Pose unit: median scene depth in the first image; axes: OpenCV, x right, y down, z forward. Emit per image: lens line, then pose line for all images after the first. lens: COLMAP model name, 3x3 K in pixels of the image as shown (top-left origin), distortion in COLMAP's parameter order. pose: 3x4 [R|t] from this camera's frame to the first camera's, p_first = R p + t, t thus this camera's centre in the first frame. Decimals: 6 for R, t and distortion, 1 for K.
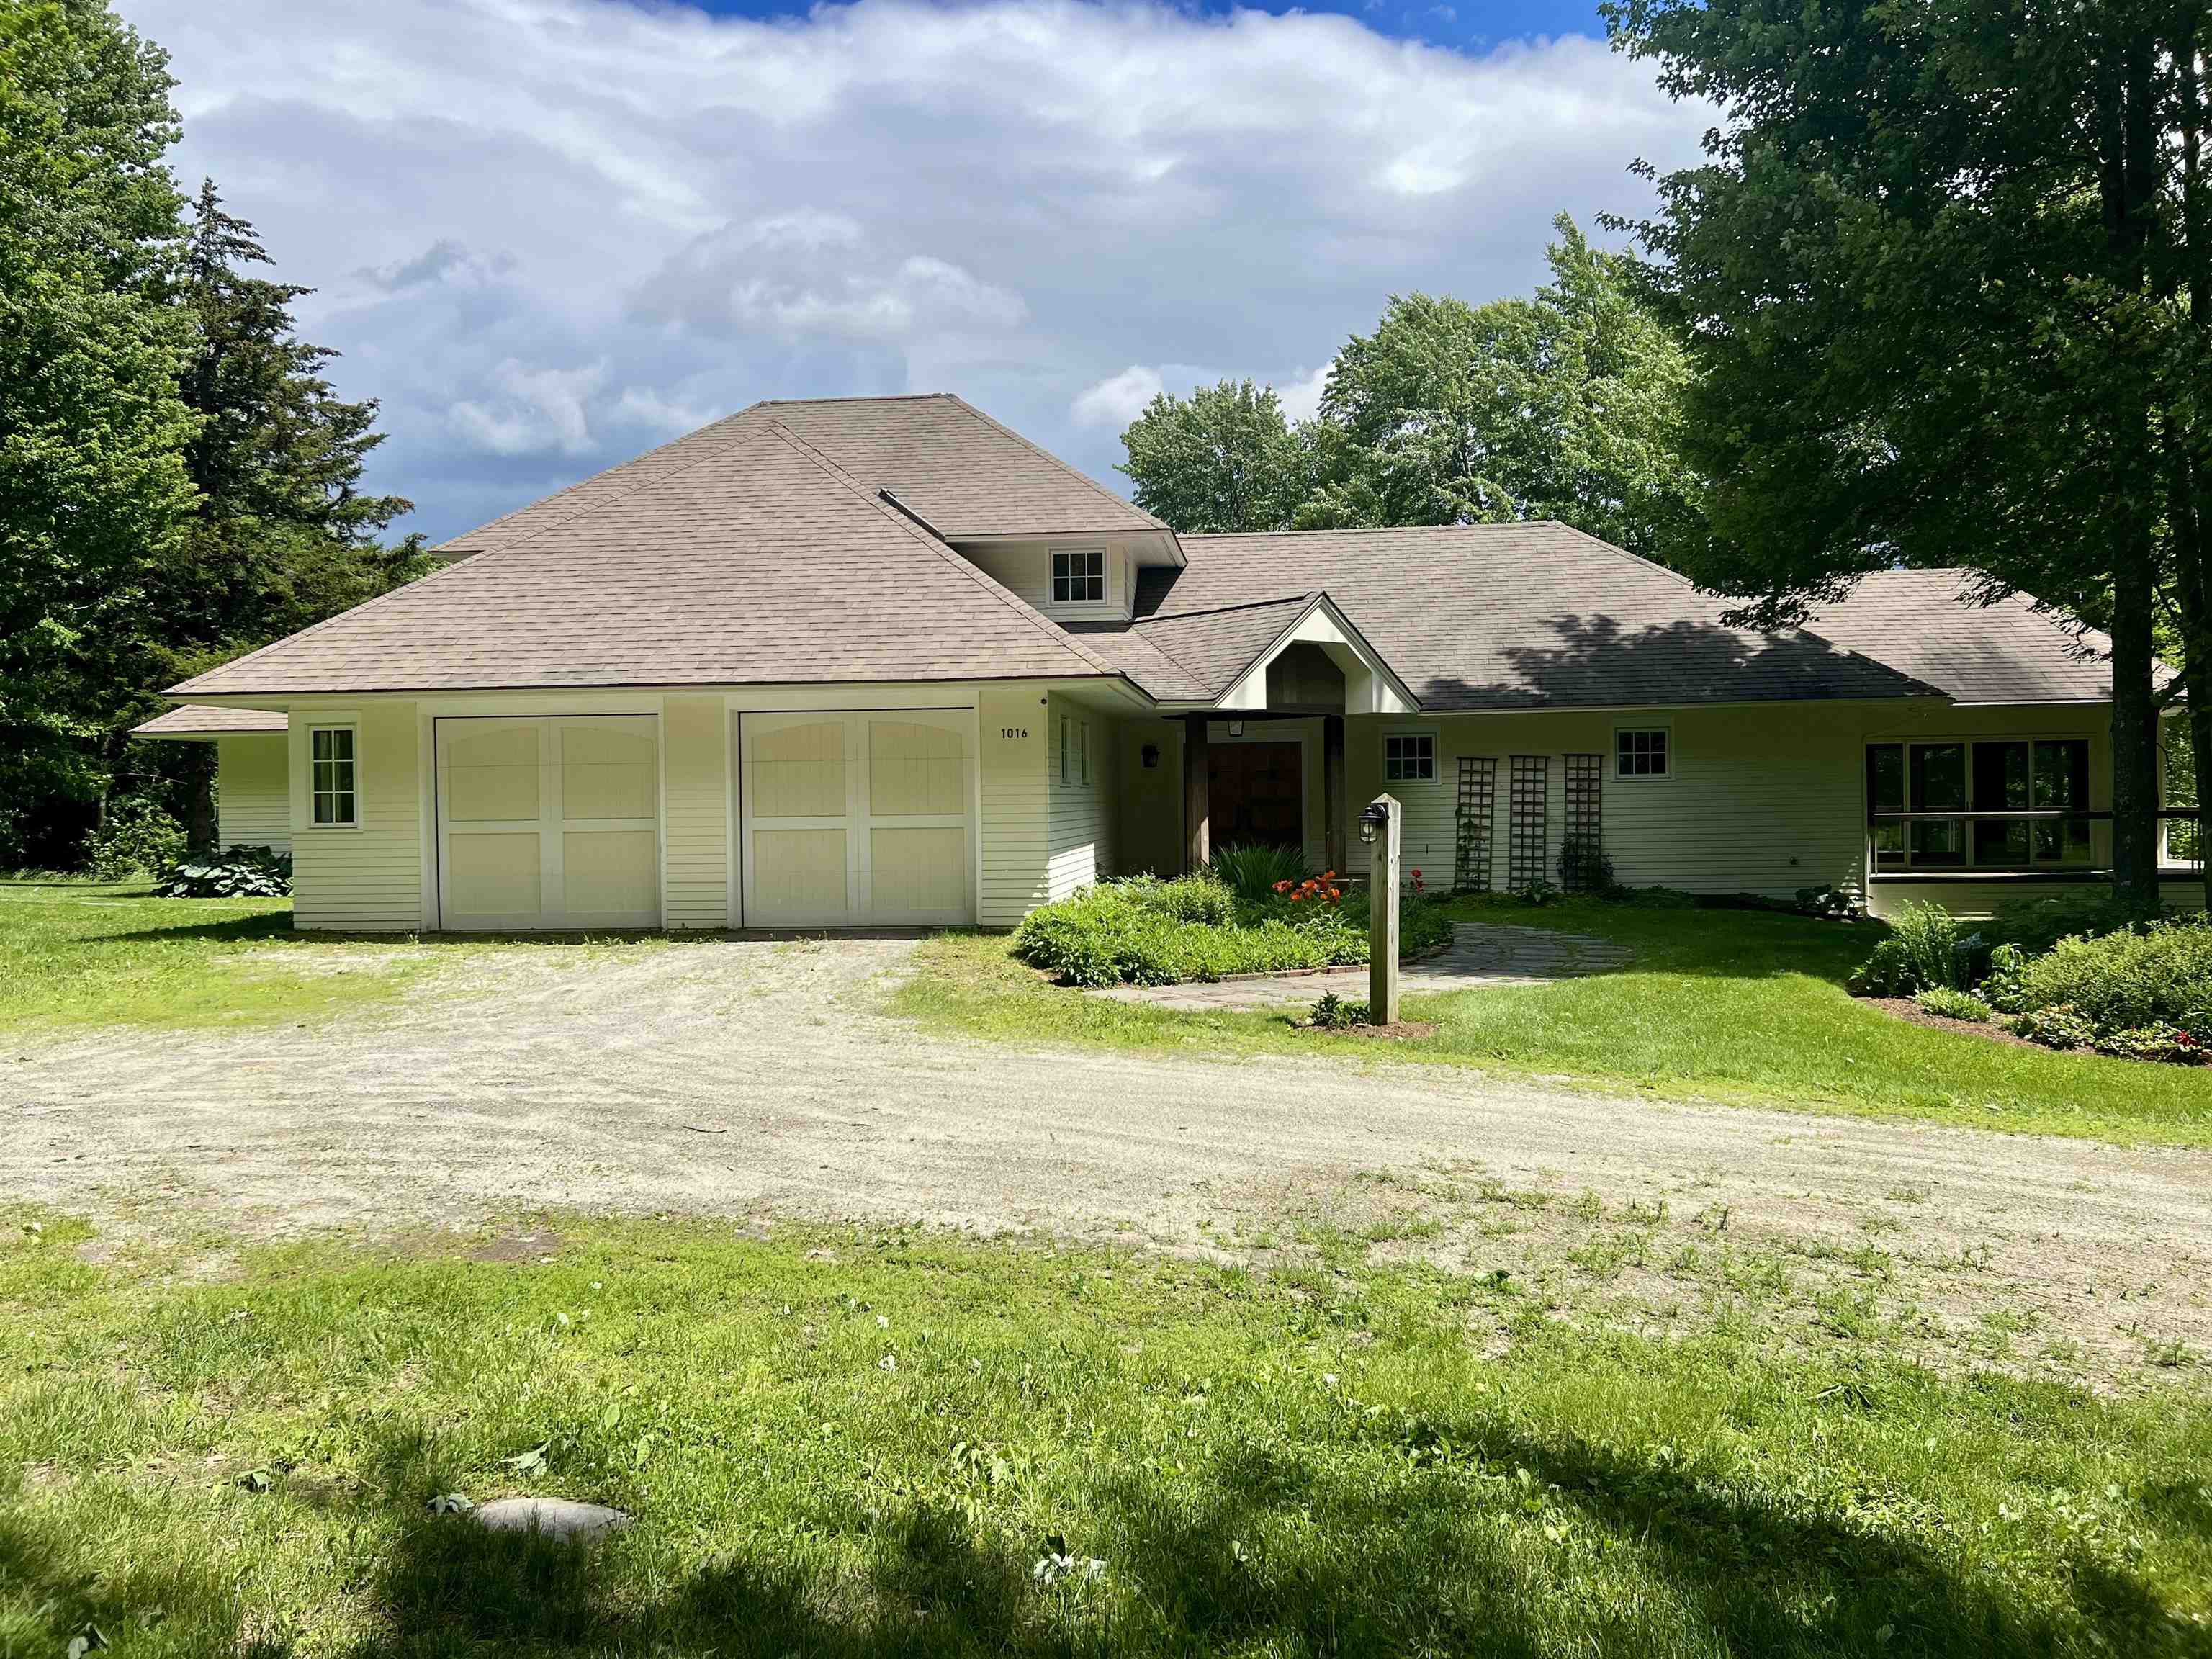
lens RADIAL K [[1672.6, 0, 1104.9], [0, 1672.6, 830.9], [0, 0, 1]] dist [0.002709, 0.000291]
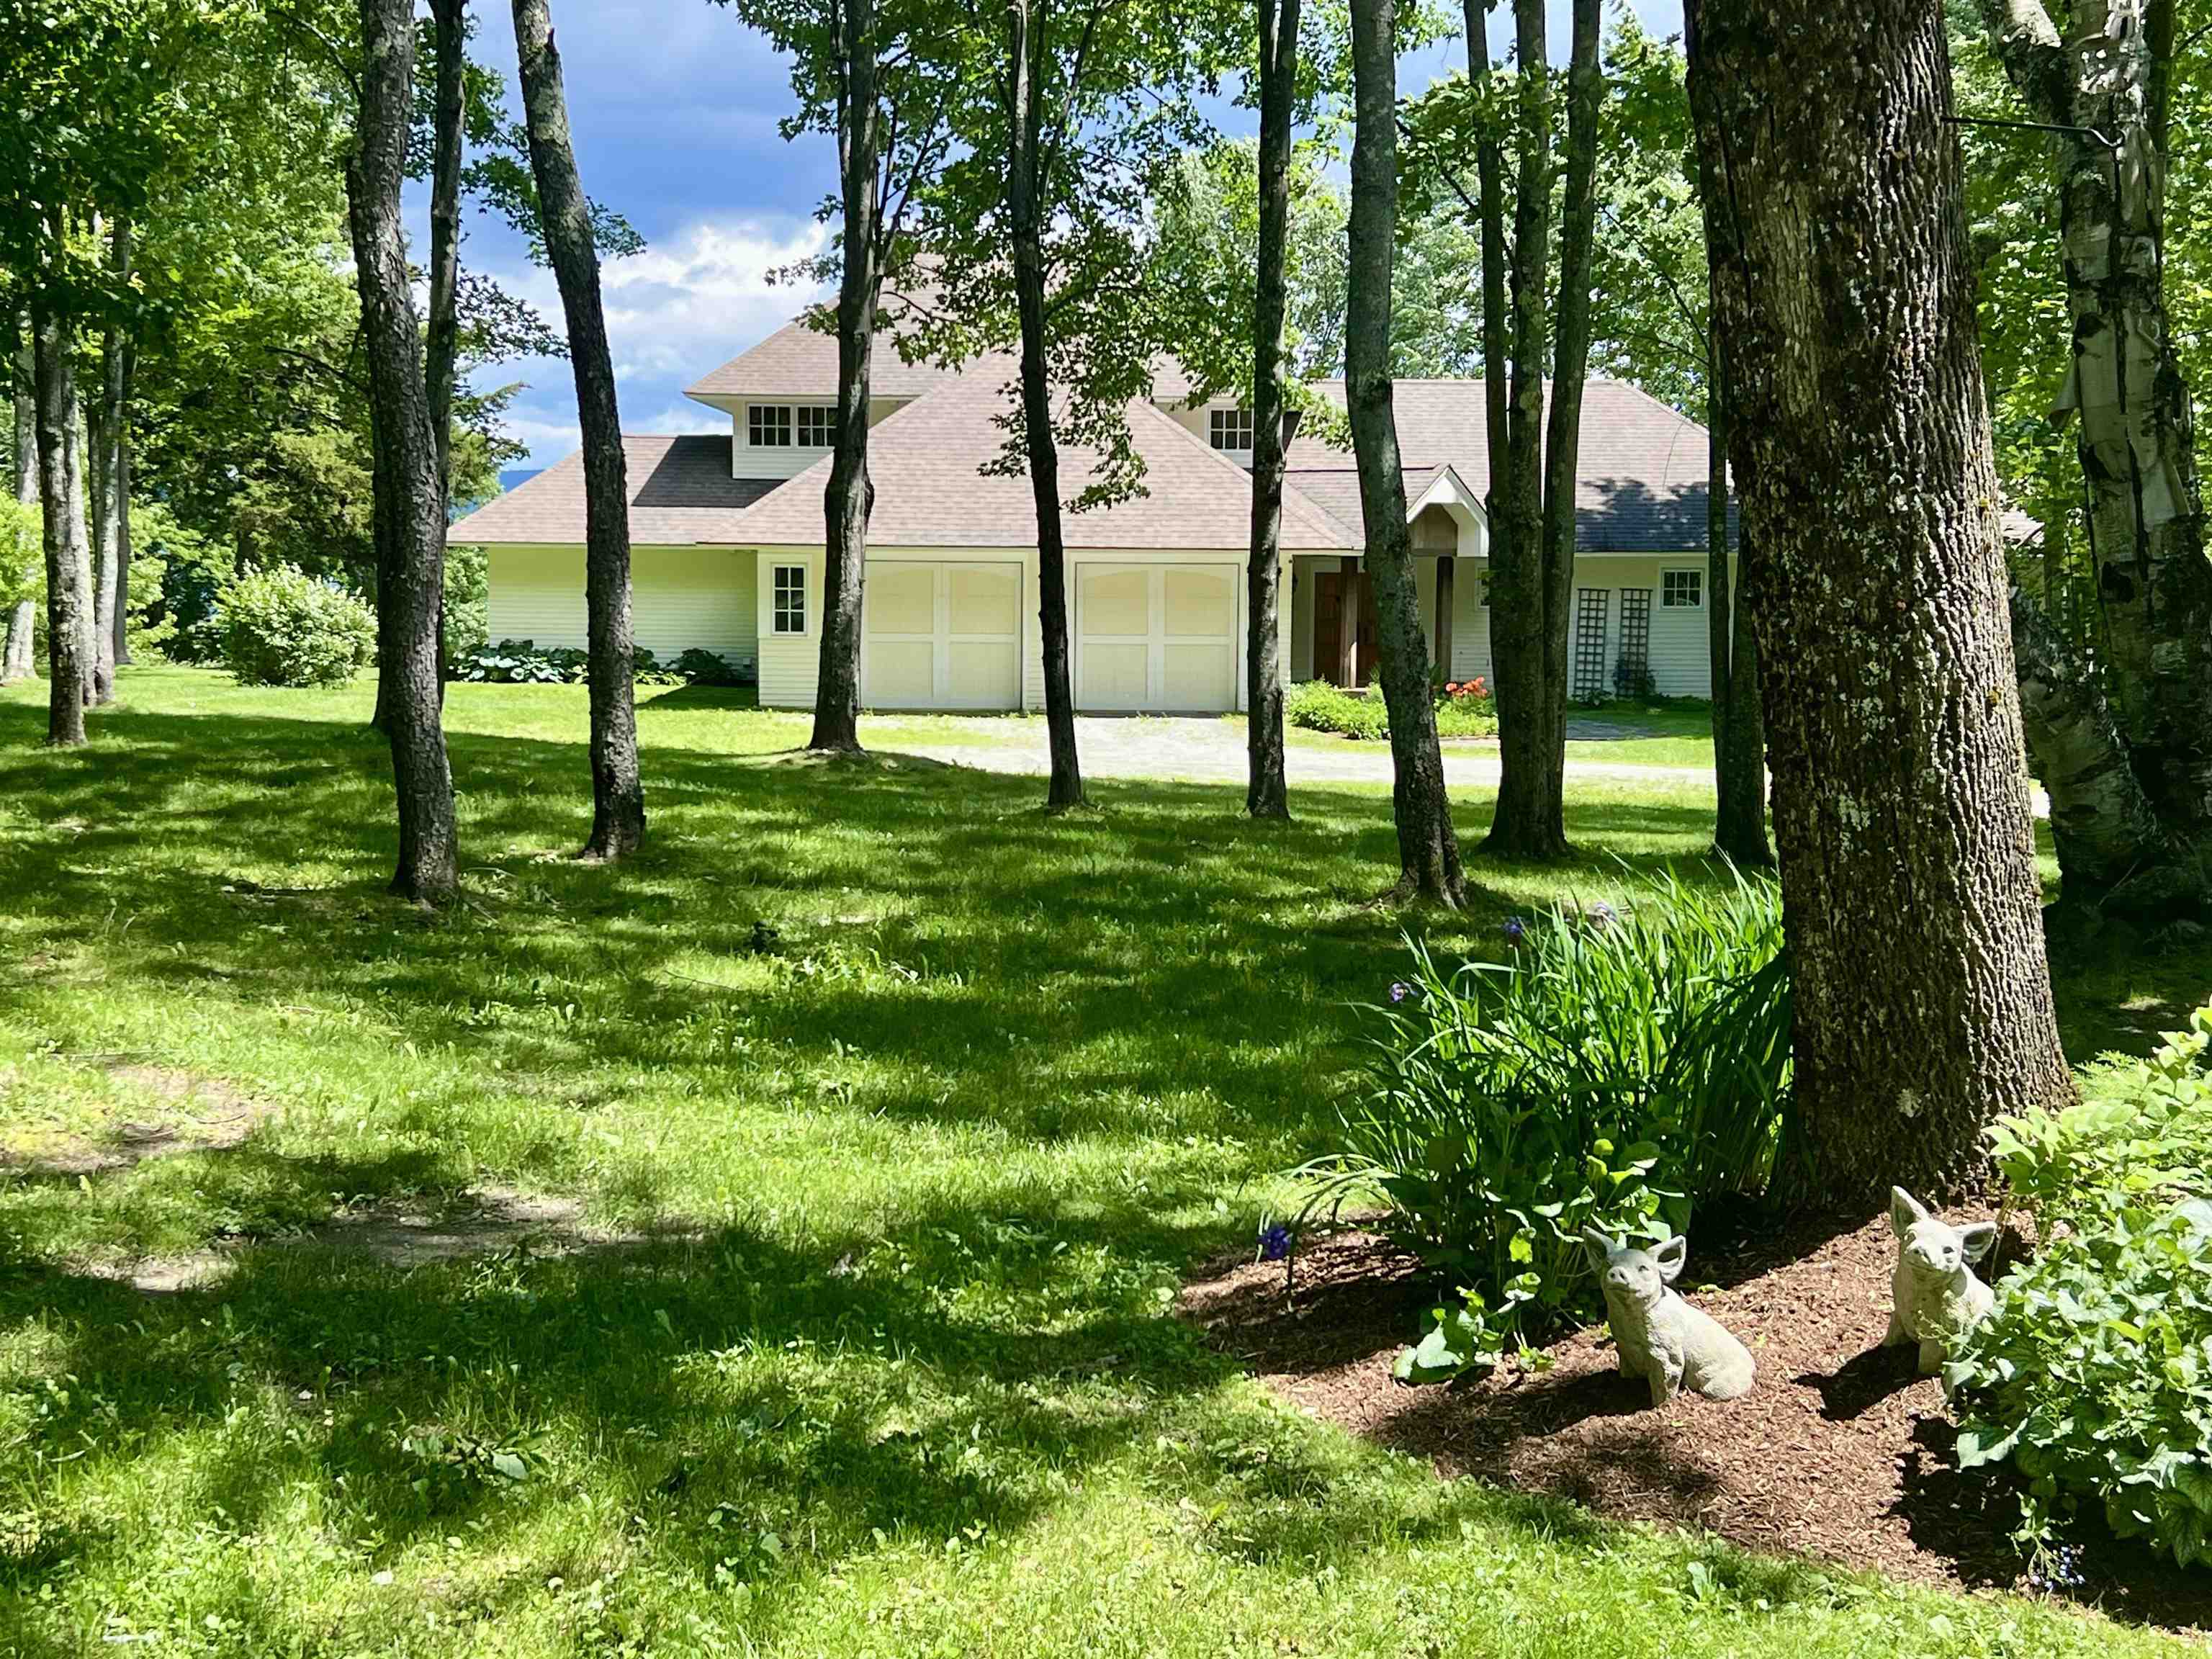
lens RADIAL K [[2899.2, 0, 1106.2], [0, 2899.2, 830.2], [0, 0, 1]] dist [0.002974, 0.000000]
pose [[0.994818, 0.013747, 0.100740, -0.320978], [-0.021258, 0.997042, 0.073859, -0.017514], [-0.099427, -0.075618, 0.992167, -1.114438]]
